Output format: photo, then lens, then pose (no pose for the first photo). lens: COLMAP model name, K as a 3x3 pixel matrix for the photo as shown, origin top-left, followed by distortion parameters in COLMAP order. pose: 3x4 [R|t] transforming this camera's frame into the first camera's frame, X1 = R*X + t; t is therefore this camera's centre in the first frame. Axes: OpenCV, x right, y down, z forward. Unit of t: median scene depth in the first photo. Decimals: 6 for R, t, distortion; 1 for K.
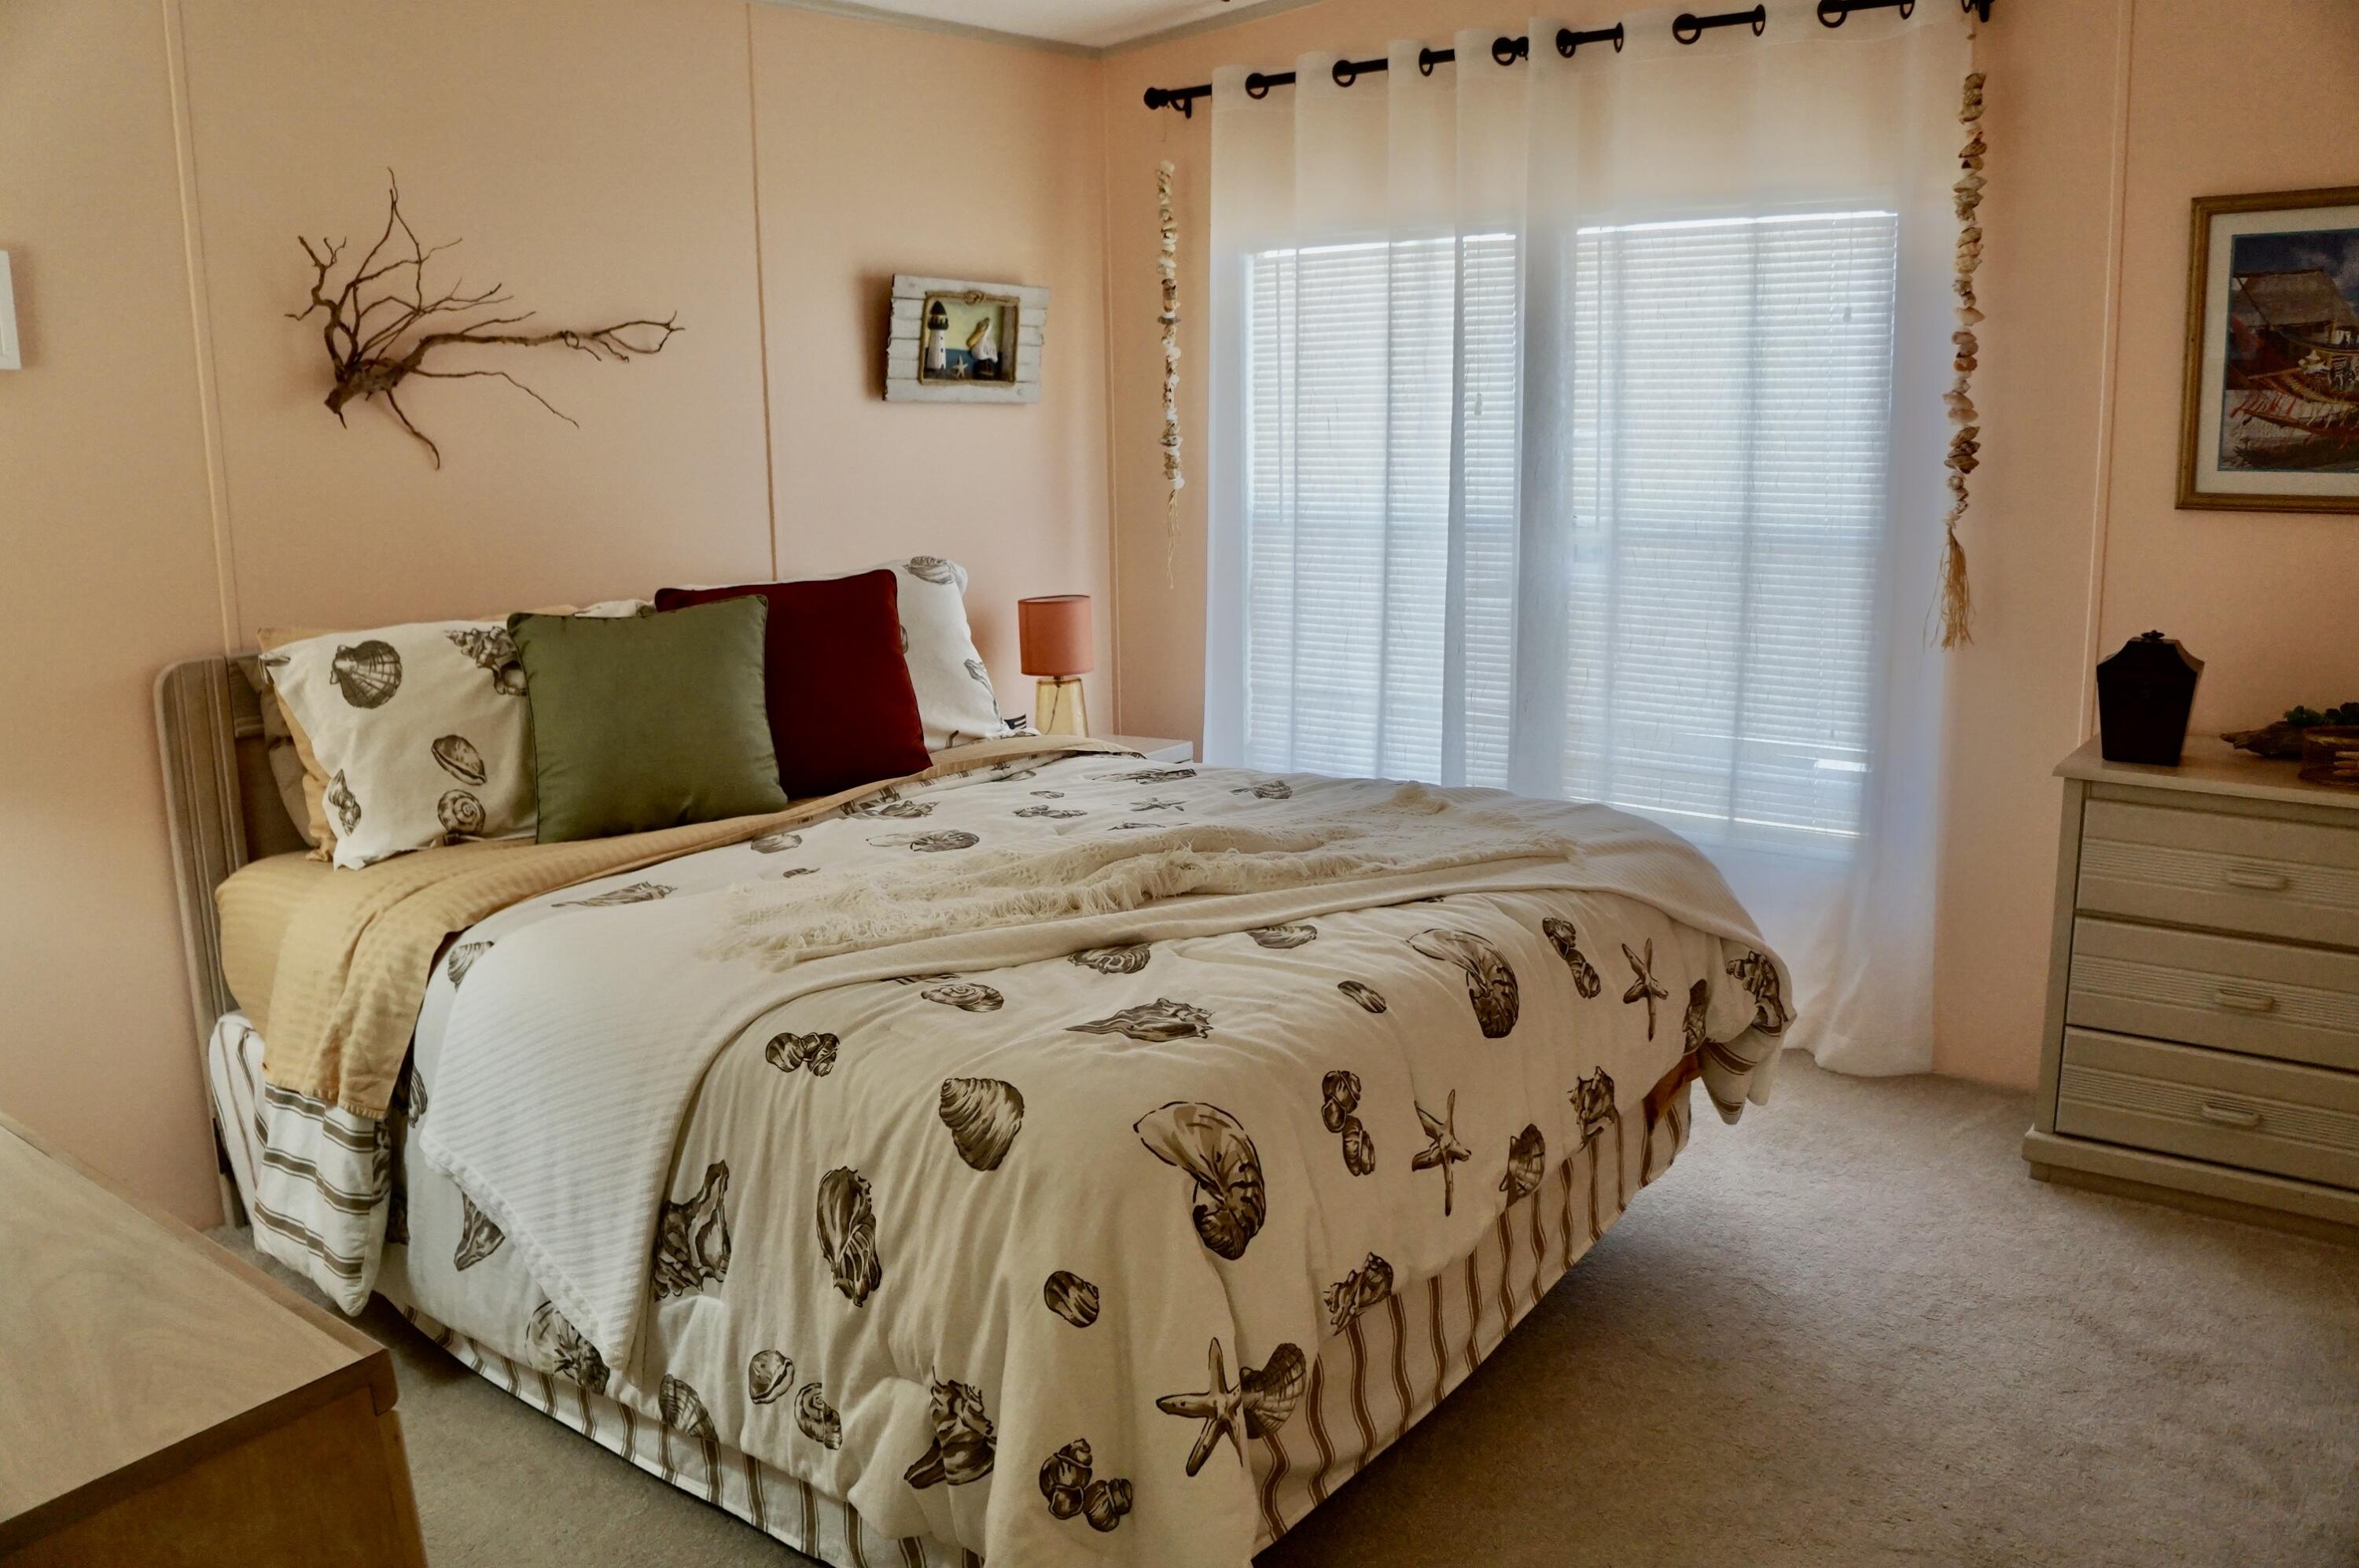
lens RADIAL K [[1848.2, 0, 1180.6], [0, 1848.2, 784.1], [0, 0, 1]] dist [-0.127946, 0.012808]
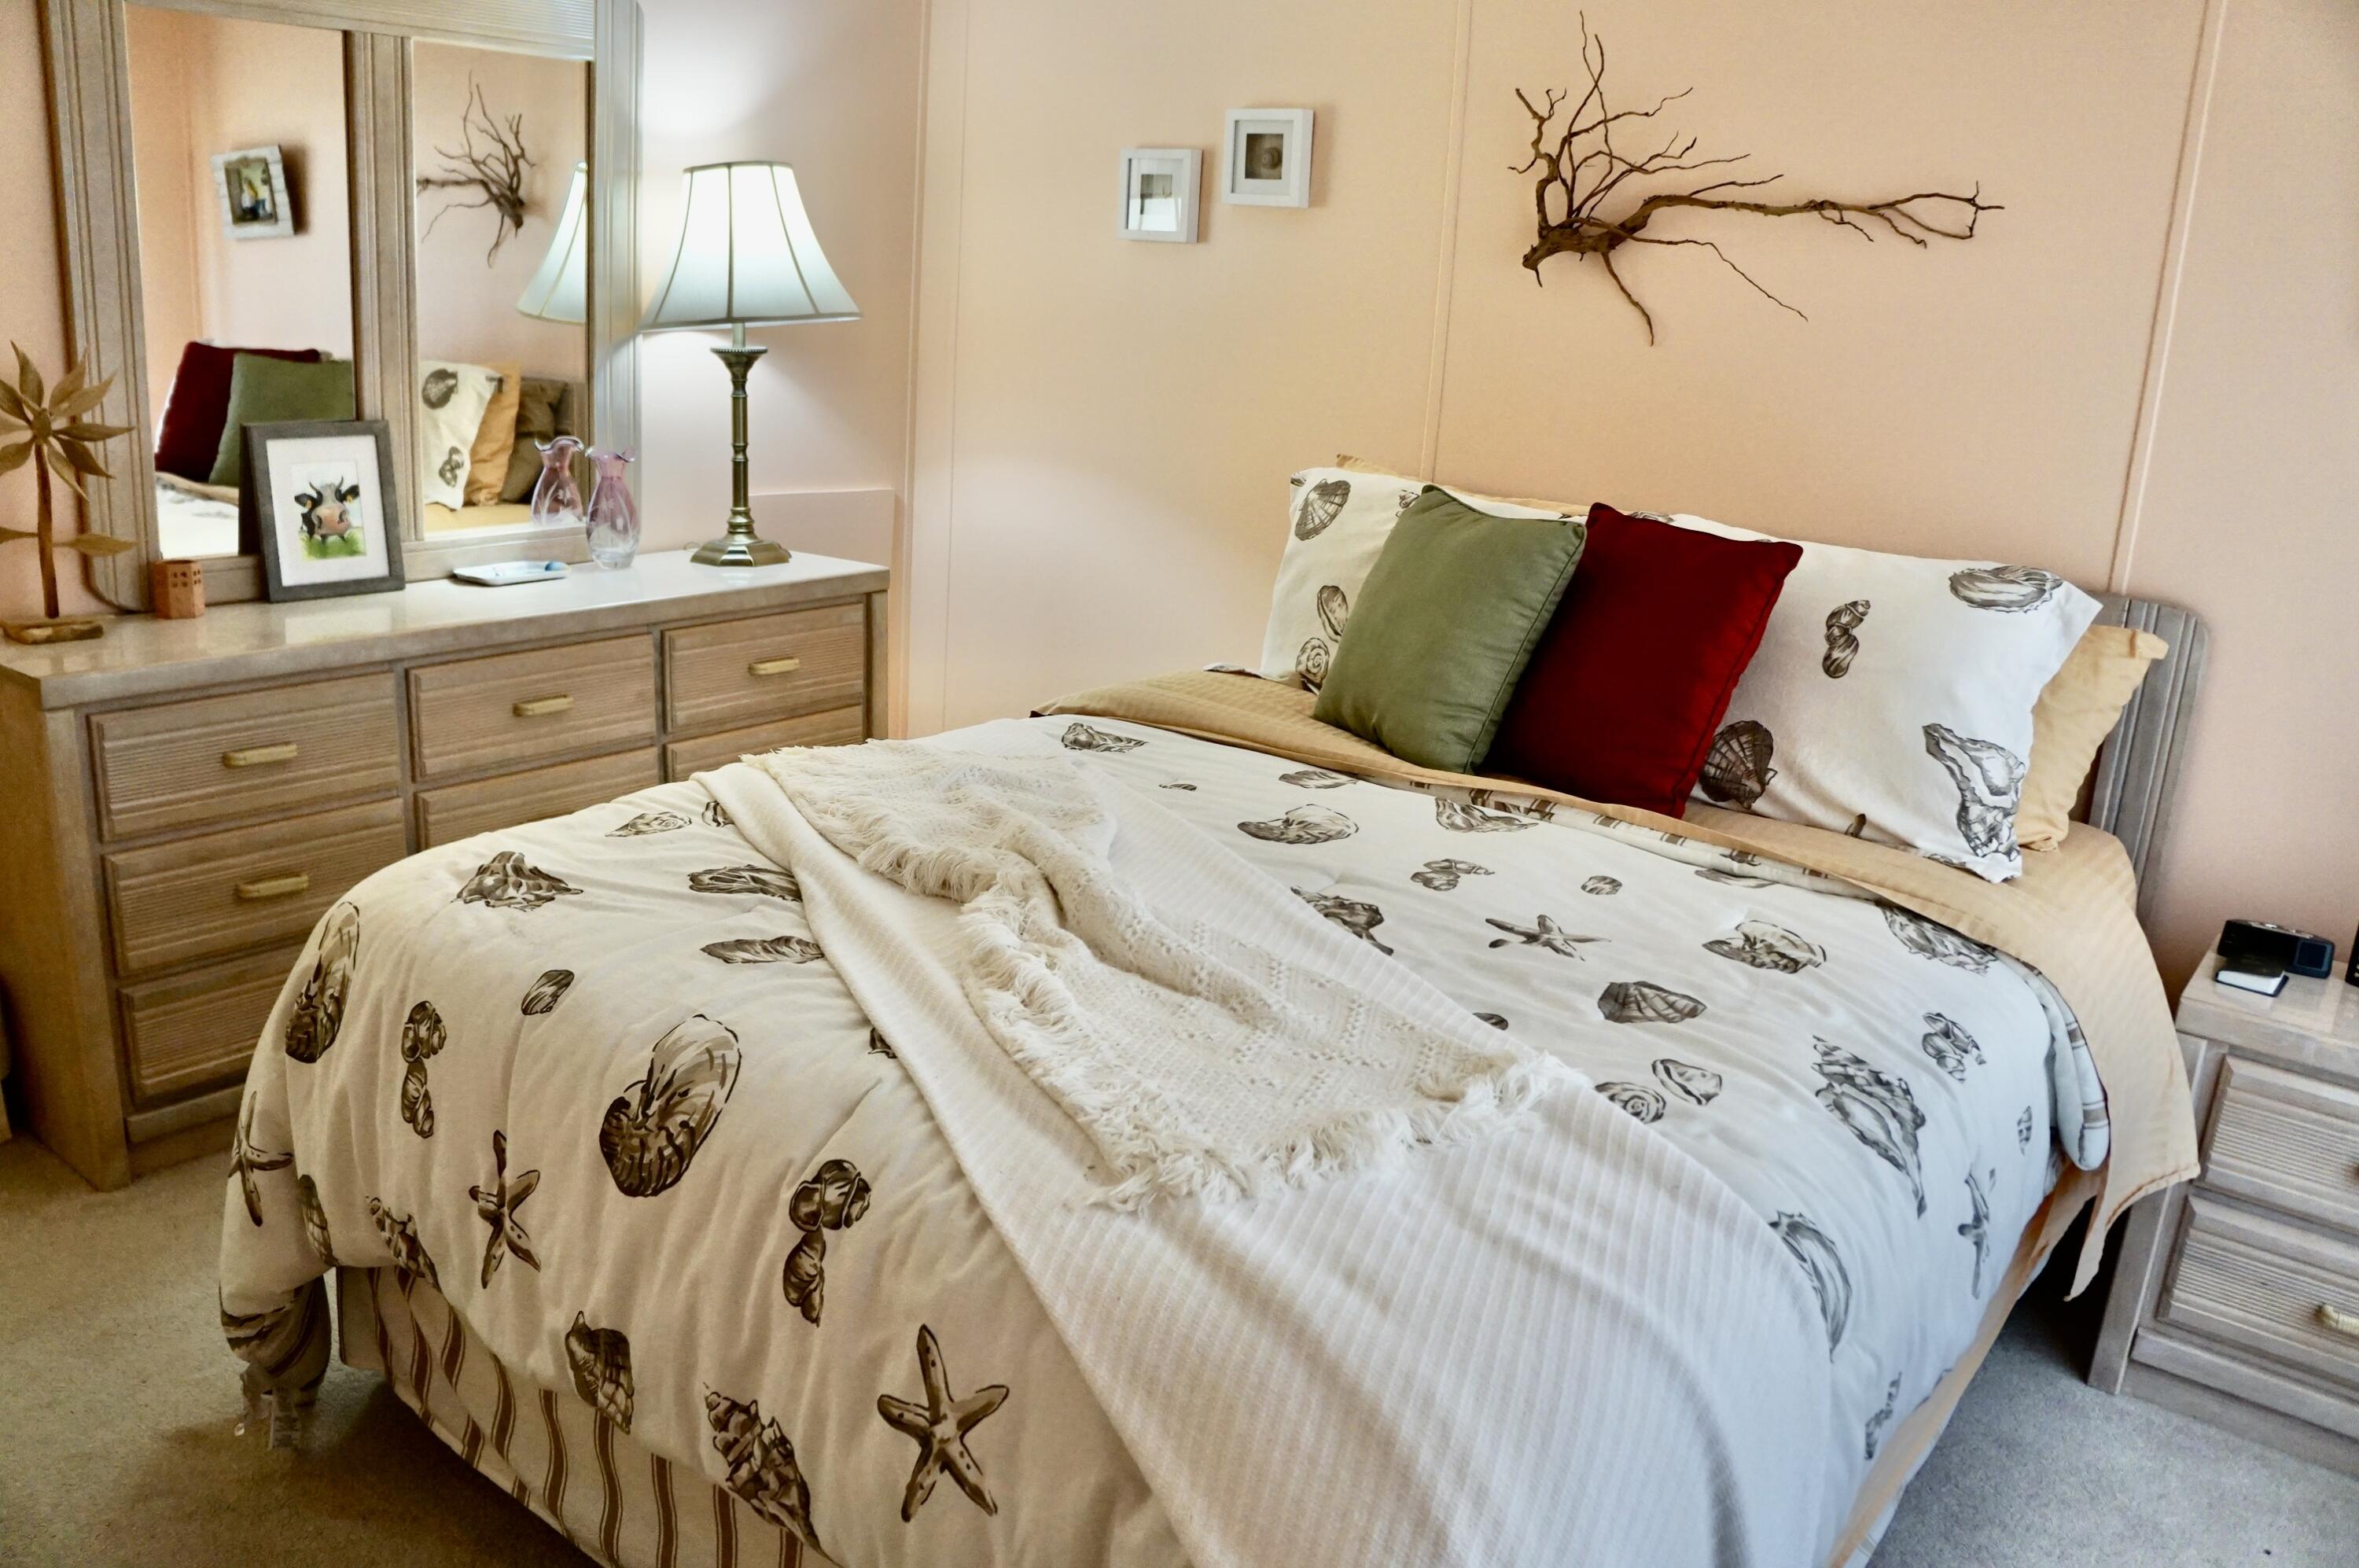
lens RADIAL K [[1848.2, 0, 1179.8], [0, 1848.2, 786.0], [0, 0, 1]] dist [-0.127946, 0.012808]
pose [[-0.003113, 0.296284, -0.955095, 0.562577], [-0.262783, 0.921290, 0.286653, -0.181363], [0.964850, 0.251875, 0.074990, 0.805760]]
